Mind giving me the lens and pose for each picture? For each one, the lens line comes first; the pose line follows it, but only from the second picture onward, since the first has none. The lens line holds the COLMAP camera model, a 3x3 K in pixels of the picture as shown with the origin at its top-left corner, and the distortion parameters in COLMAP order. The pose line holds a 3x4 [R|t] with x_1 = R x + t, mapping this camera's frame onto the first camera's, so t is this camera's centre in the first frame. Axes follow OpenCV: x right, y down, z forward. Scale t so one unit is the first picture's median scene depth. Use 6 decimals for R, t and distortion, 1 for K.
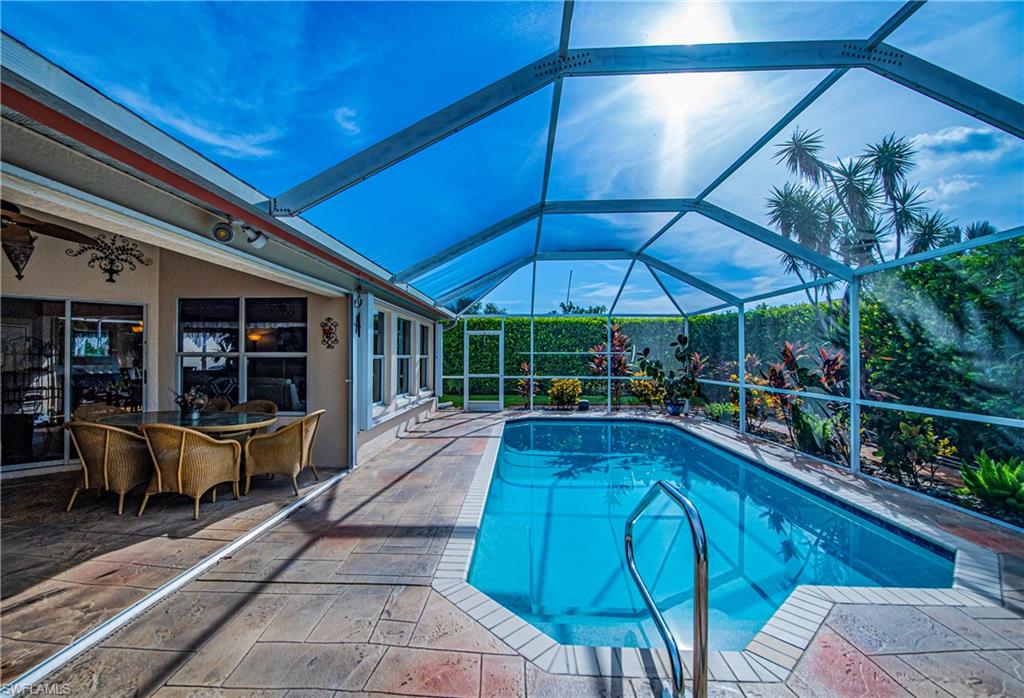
lens RADIAL K [[421.6, 0, 493.8], [0, 421.6, 349.8], [0, 0, 1]] dist [-0.014050, -0.000697]
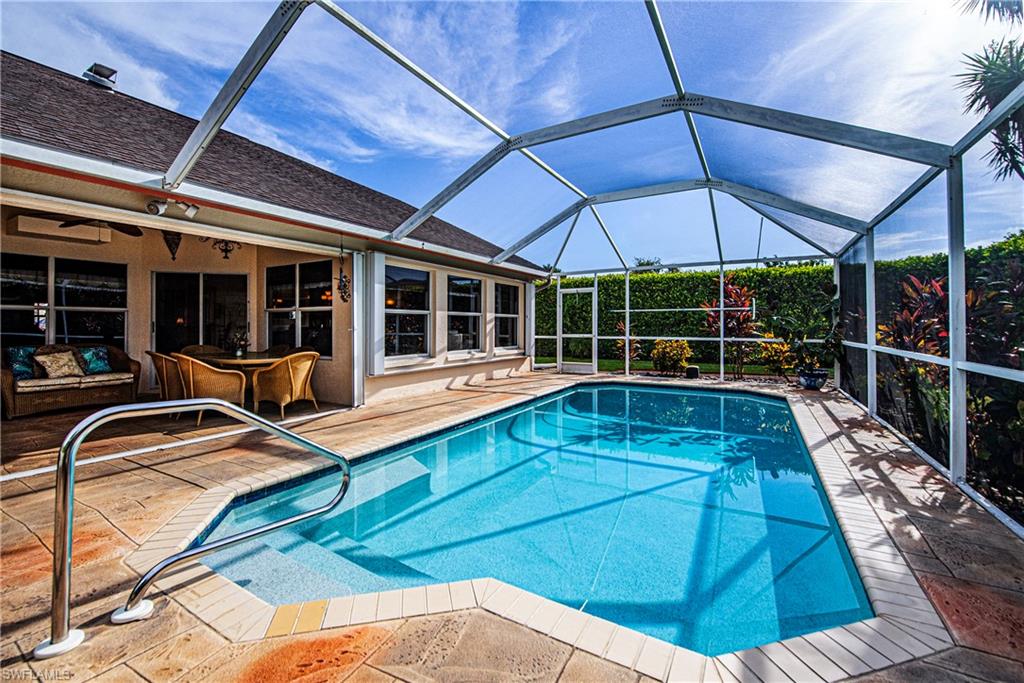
lens RADIAL K [[423.0, 0, 505.8], [0, 423.0, 325.3], [0, 0, 1]] dist [-0.016972, -0.000586]
pose [[0.892289, -0.004461, -0.451443, 0.271483], [0.010258, 0.999893, 0.010396, 0.027185], [0.451348, -0.013907, 0.892240, 0.087497]]
